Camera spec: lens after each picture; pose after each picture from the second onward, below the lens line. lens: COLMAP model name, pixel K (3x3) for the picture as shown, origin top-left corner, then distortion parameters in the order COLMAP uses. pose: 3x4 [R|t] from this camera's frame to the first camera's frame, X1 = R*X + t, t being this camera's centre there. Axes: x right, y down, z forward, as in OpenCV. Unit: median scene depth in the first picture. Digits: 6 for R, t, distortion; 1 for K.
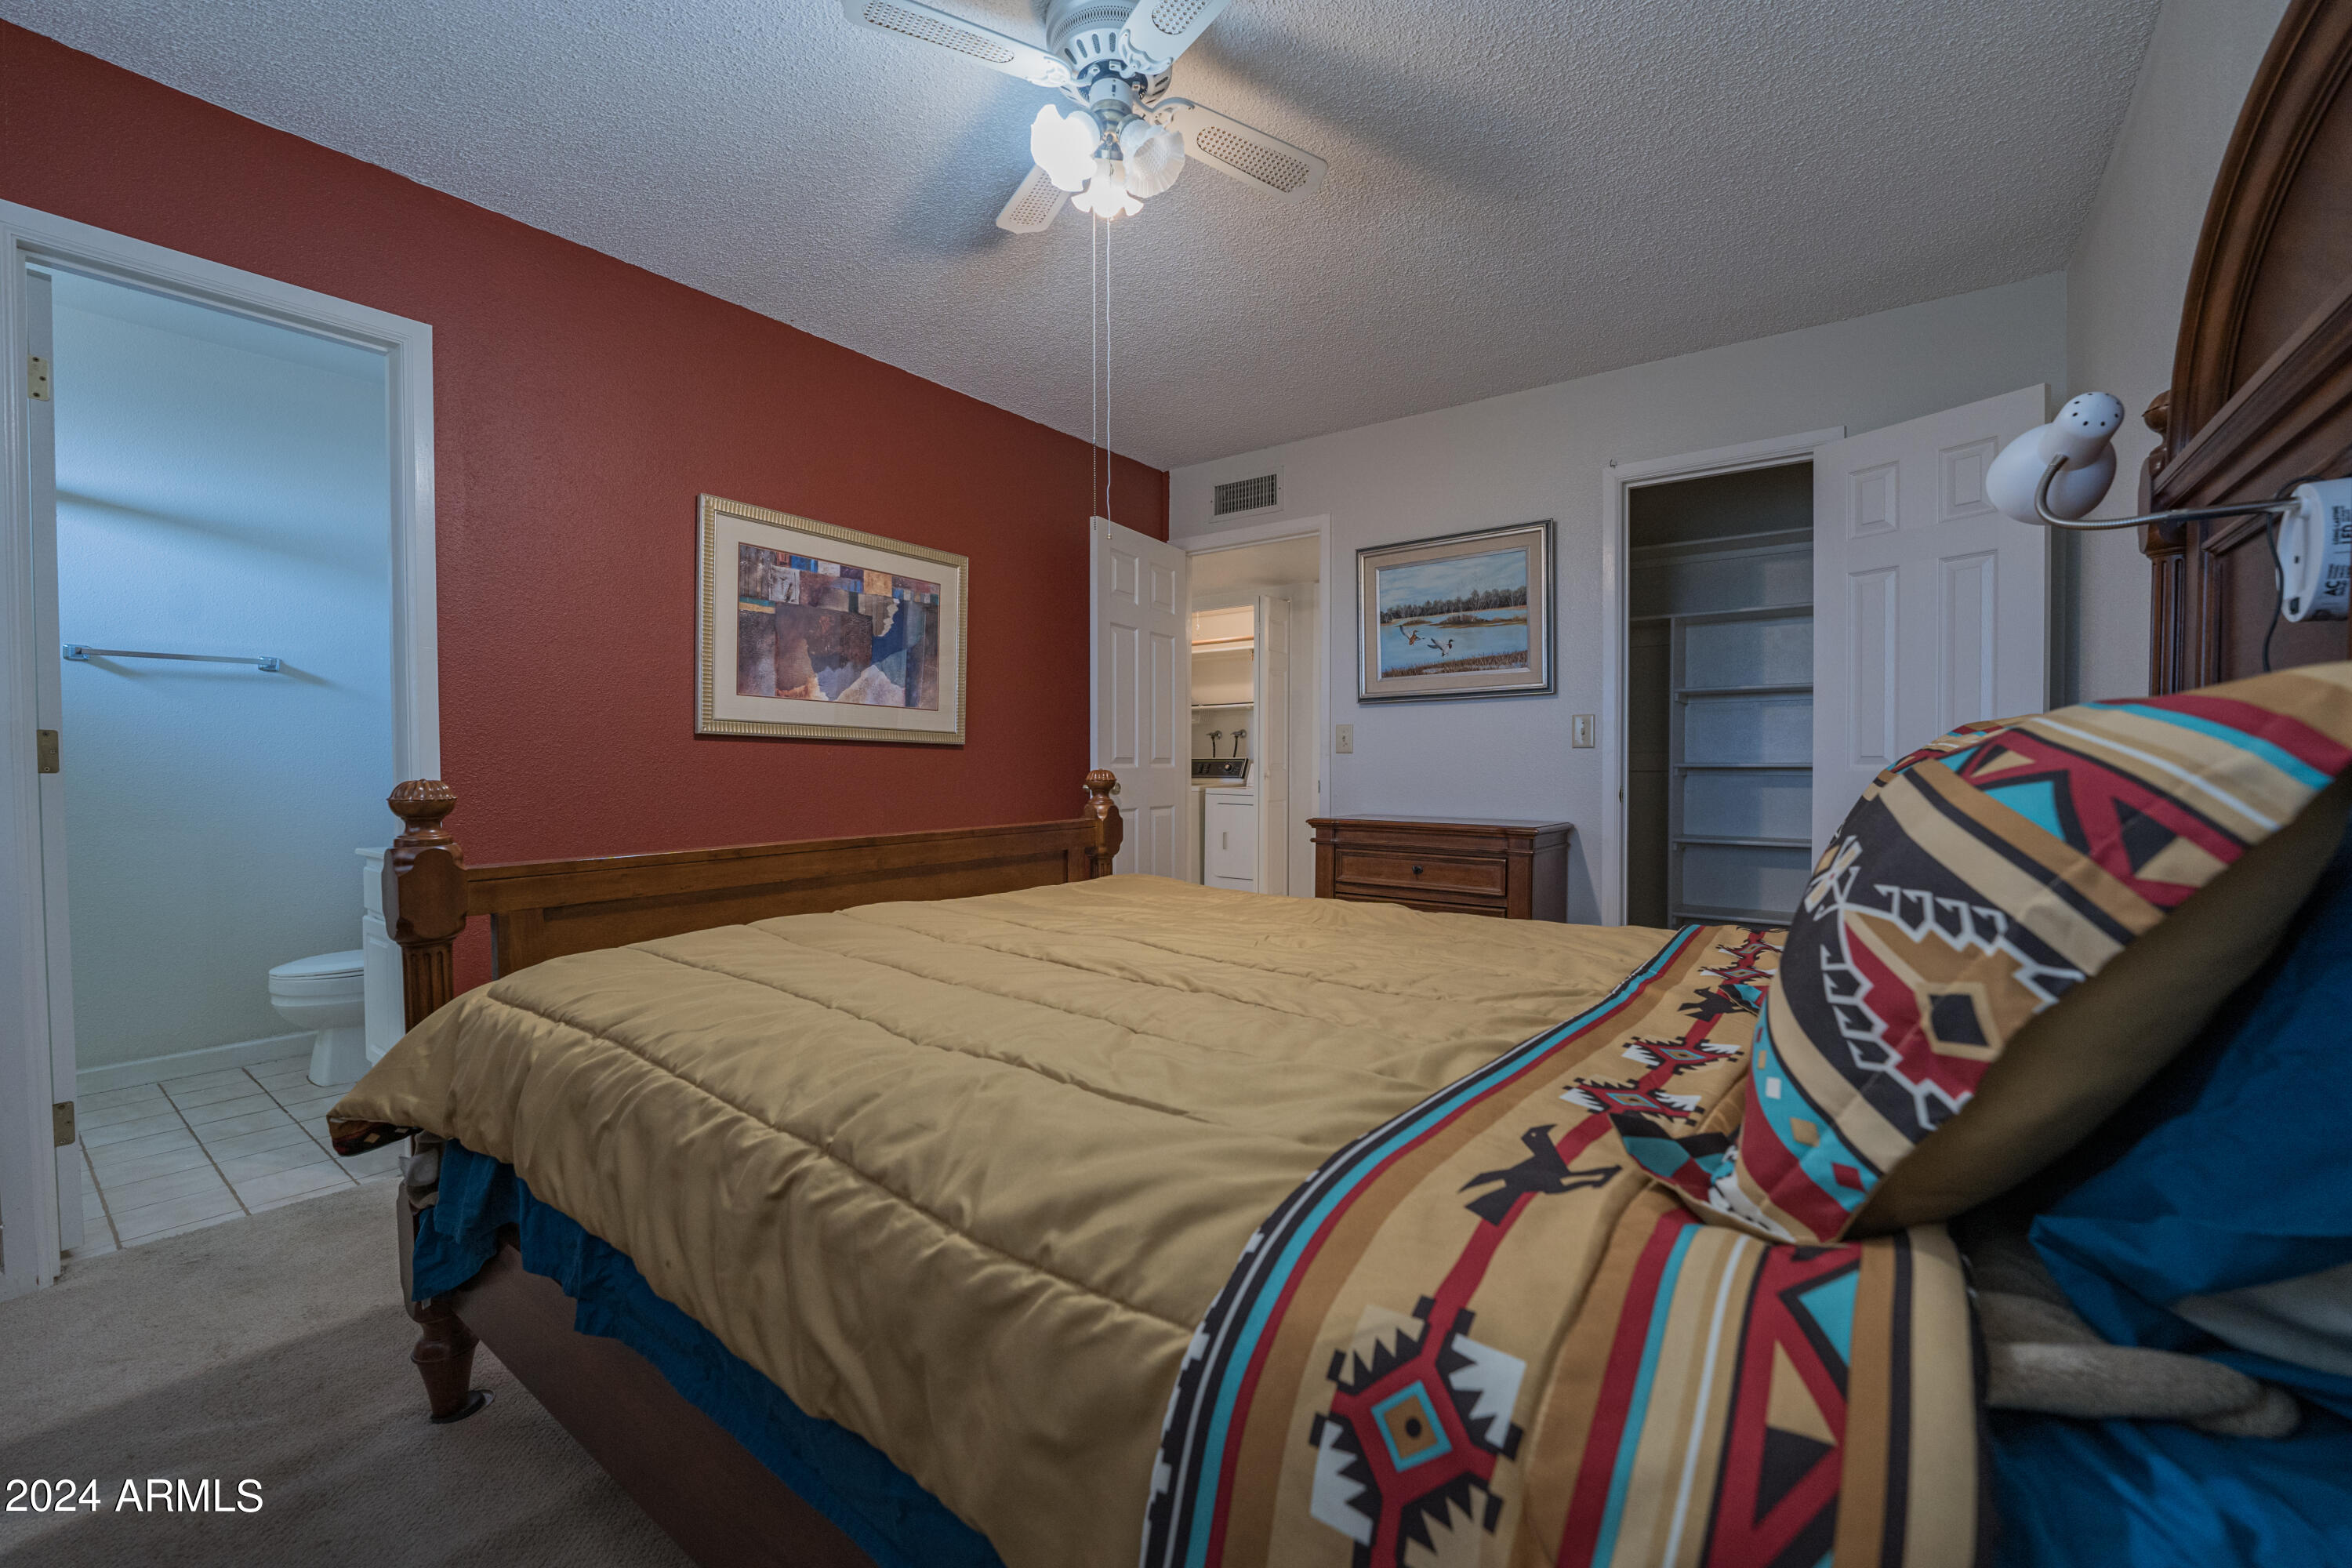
lens RADIAL K [[985.8, 0, 1198.7], [0, 985.8, 787.2], [0, 0, 1]] dist [-0.033395, 0.004571]
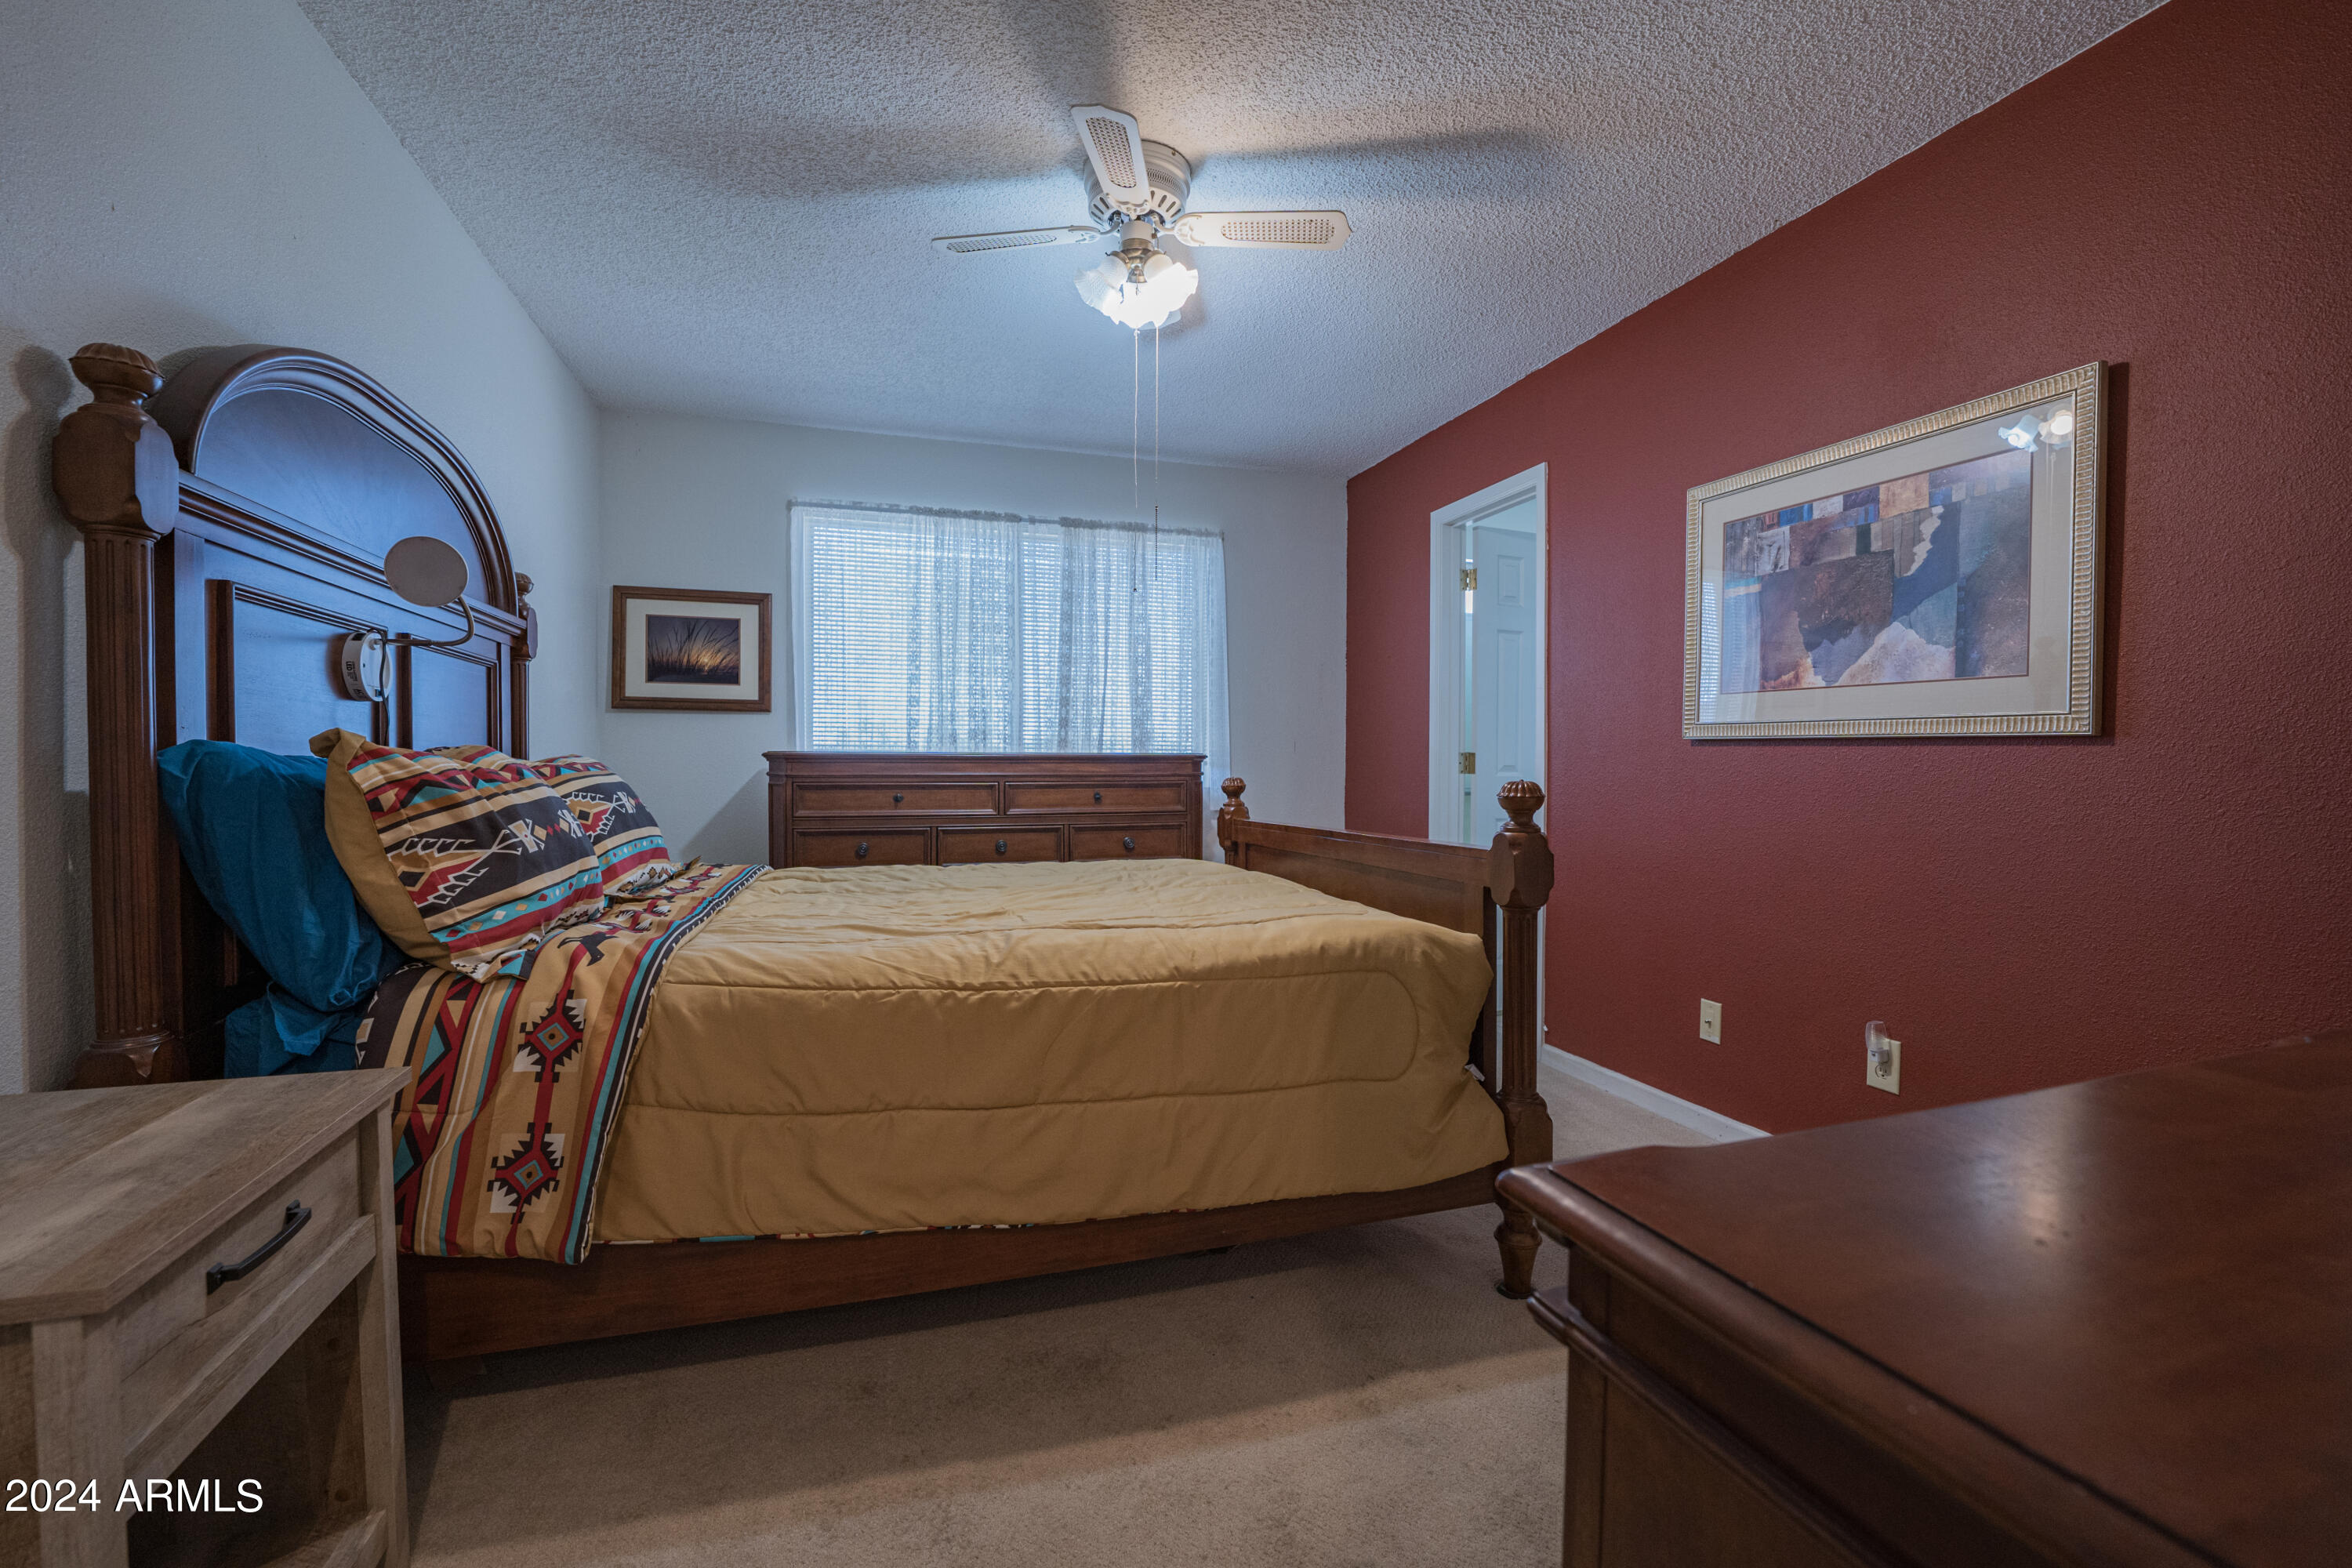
lens RADIAL K [[994.3, 0, 1212.7], [0, 994.3, 787.4], [0, 0, 1]] dist [-0.024976, 0.000305]
pose [[-0.576252, 0.015592, -0.817123, 0.435091], [-0.018921, 0.999295, 0.032412, -0.024068], [0.817053, 0.034138, -0.575552, 0.925302]]
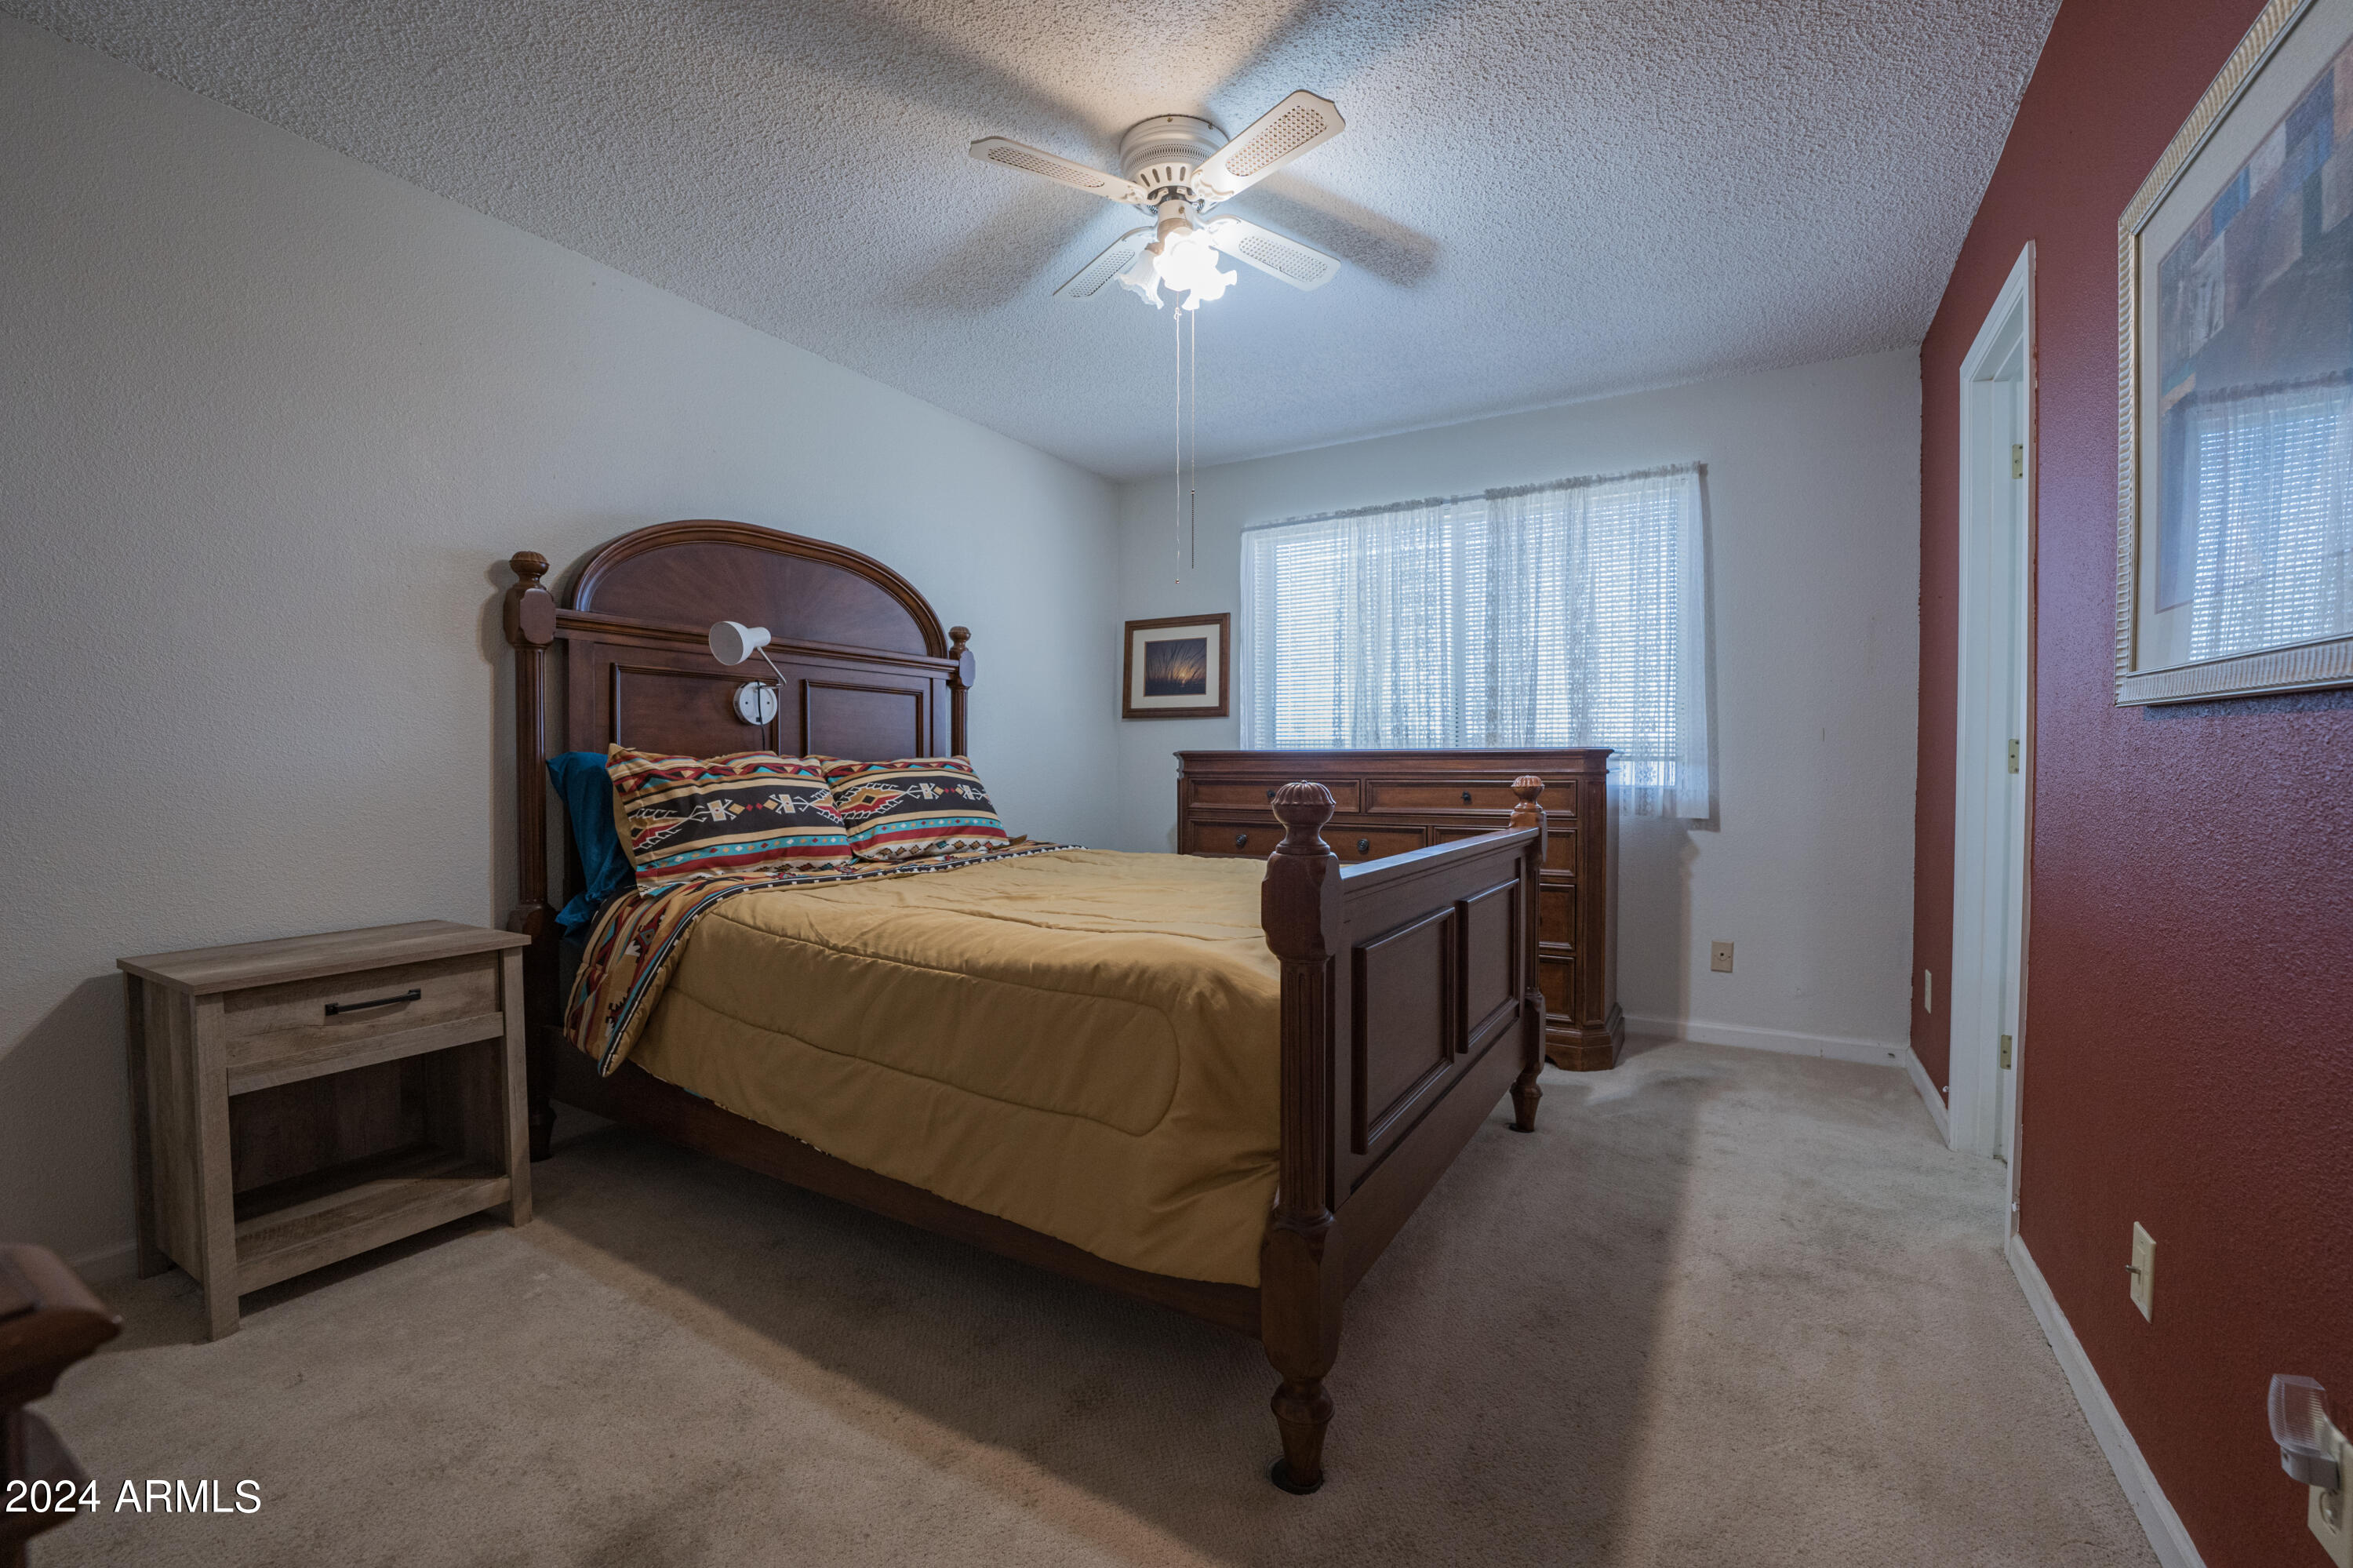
lens RADIAL K [[986.2, 0, 1199.2], [0, 986.2, 787.2], [0, 0, 1]] dist [-0.033395, 0.004571]
pose [[-0.994776, 0.003761, -0.102012, -0.024446], [-0.000738, 0.999030, 0.044031, -0.028439], [0.102079, 0.043877, -0.993808, 1.134649]]
